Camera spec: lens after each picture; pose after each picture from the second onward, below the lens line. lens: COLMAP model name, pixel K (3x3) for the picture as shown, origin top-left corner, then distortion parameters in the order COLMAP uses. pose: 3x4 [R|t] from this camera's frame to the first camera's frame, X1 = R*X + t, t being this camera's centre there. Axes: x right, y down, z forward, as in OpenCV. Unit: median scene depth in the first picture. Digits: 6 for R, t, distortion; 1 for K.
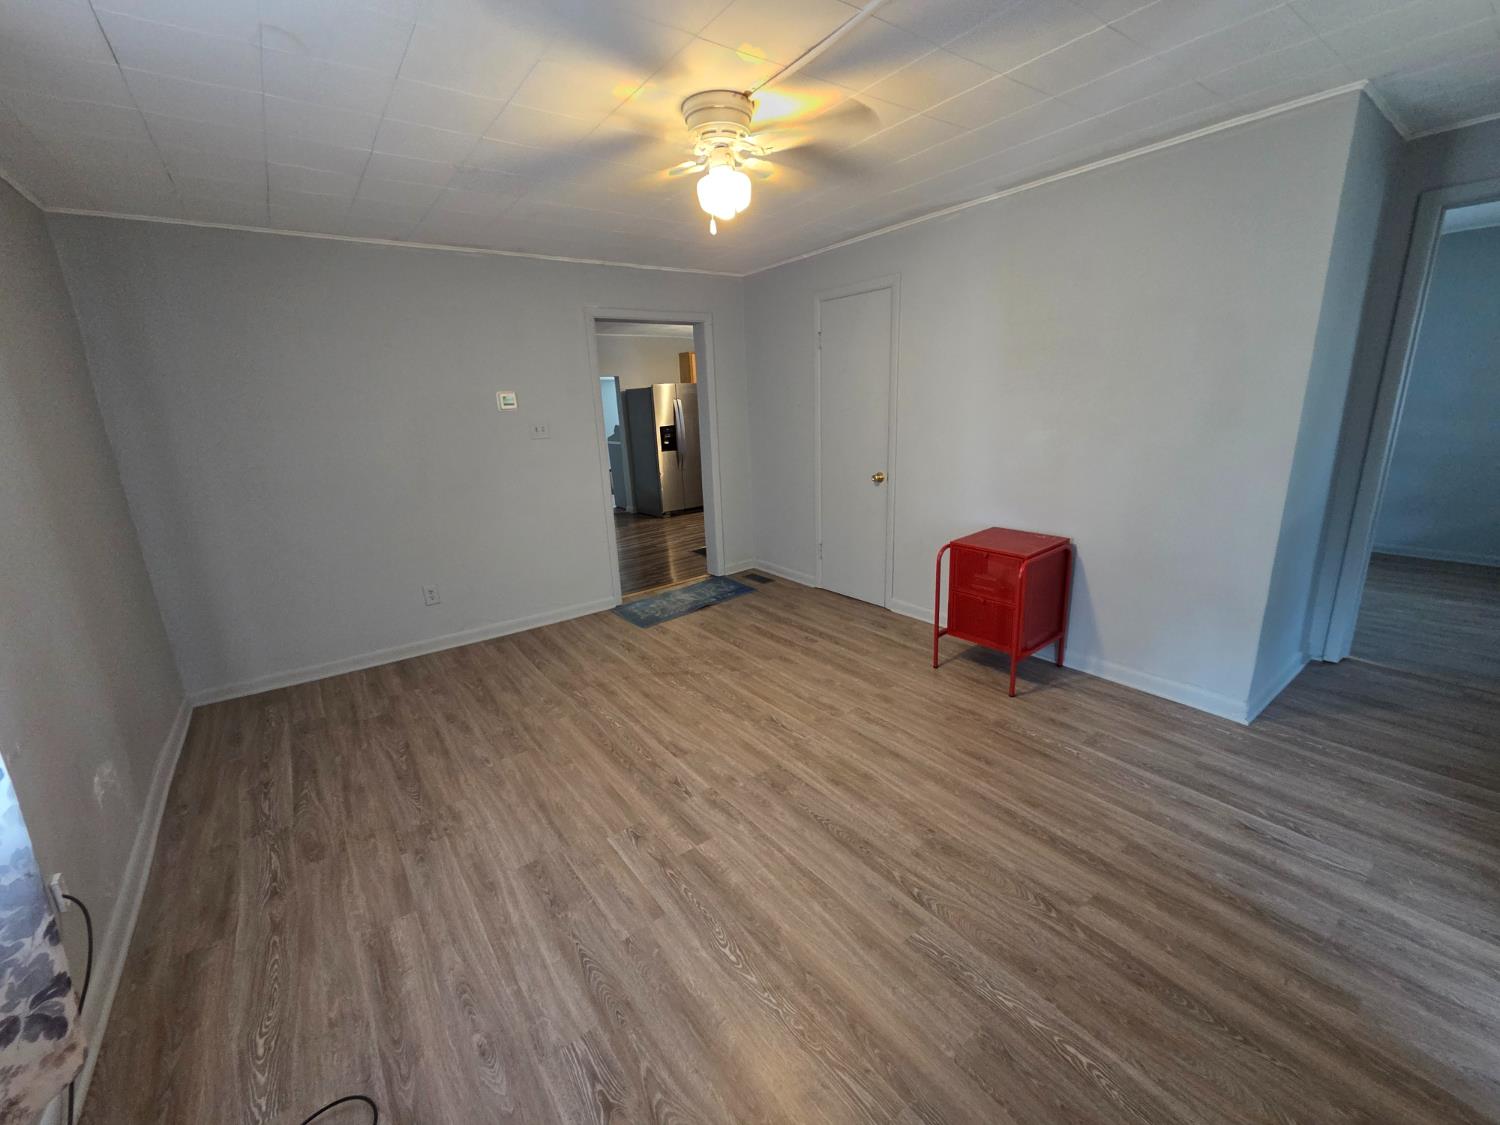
lens RADIAL K [[615.4, 0, 748.3], [0, 615.4, 563.2], [0, 0, 1]] dist [0.006778, -0.001615]
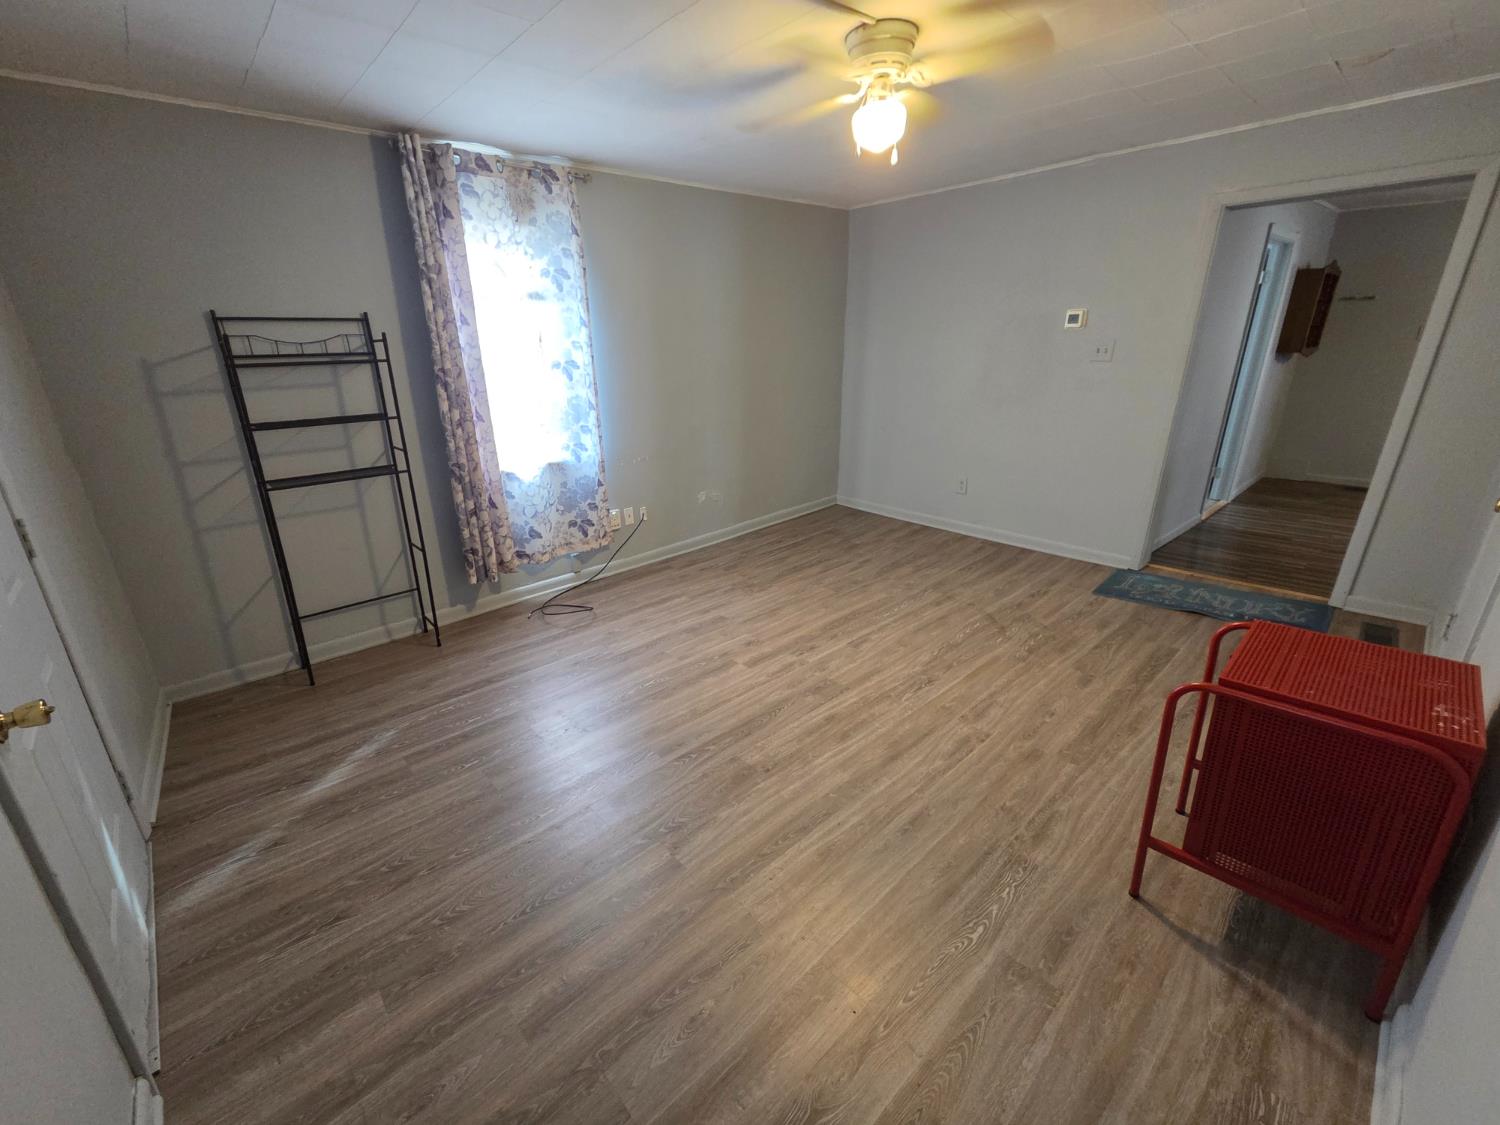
lens RADIAL K [[615.4, 0, 740.2], [0, 615.4, 557.7], [0, 0, 1]] dist [0.006778, -0.001615]
pose [[0.101104, 0.371450, -0.922932, 0.781181], [-0.235474, 0.910261, 0.340555, -0.165335], [0.966607, 0.182895, 0.179498, 0.491685]]
